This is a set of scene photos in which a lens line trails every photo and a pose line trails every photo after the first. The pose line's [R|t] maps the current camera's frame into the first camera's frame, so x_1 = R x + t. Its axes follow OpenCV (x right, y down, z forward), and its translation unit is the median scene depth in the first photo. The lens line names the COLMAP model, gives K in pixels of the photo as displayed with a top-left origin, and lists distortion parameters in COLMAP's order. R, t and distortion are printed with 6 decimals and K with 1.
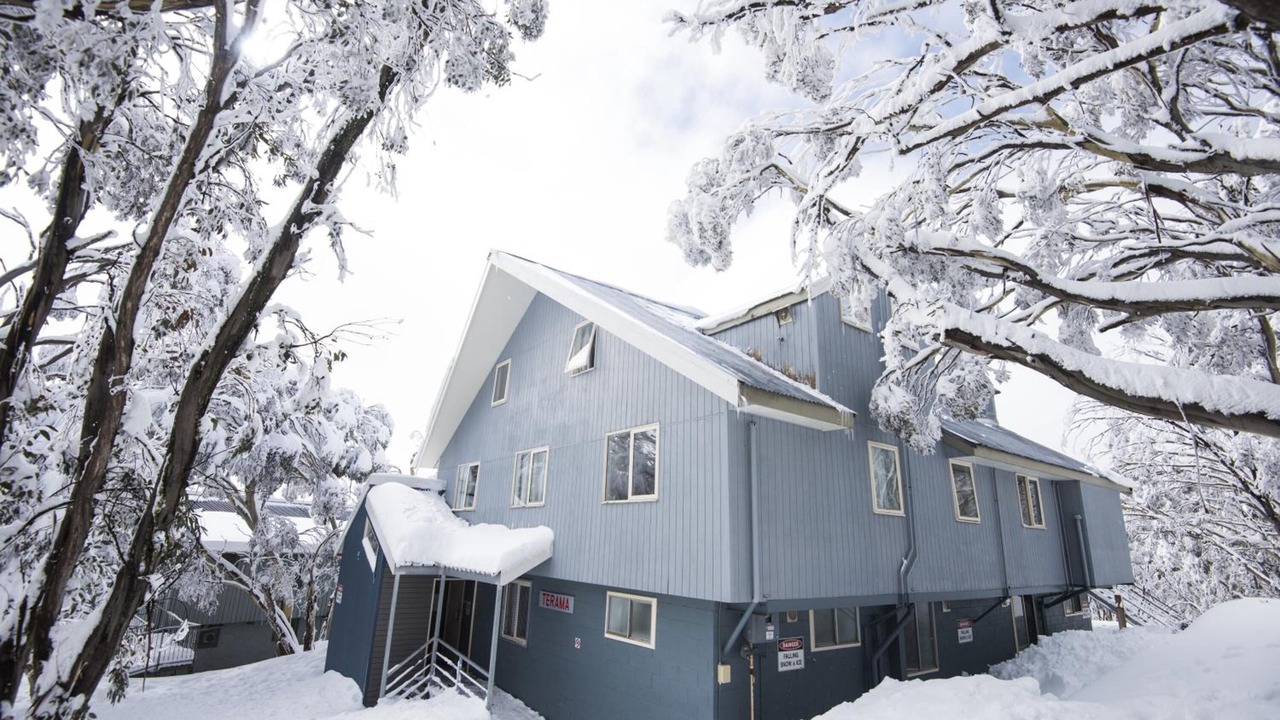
lens RADIAL K [[583.4, 0, 642.2], [0, 583.4, 364.7], [0, 0, 1]] dist [-0.006686, -0.021878]
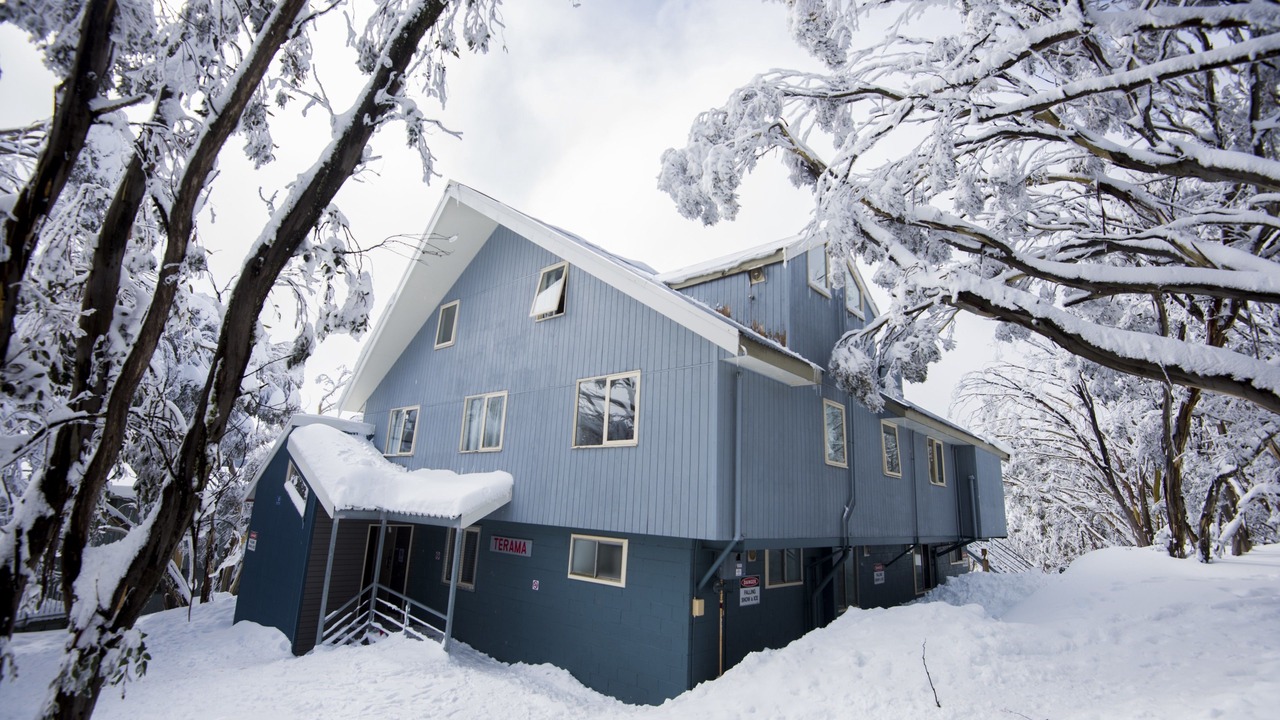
lens RADIAL K [[583.4, 0, 642.2], [0, 583.4, 364.7], [0, 0, 1]] dist [-0.006686, -0.021878]
pose [[0.982750, 0.055141, 0.176526, -0.160623], [-0.066514, 0.996030, 0.059164, 0.032623], [-0.172563, -0.069885, 0.982516, 0.004832]]
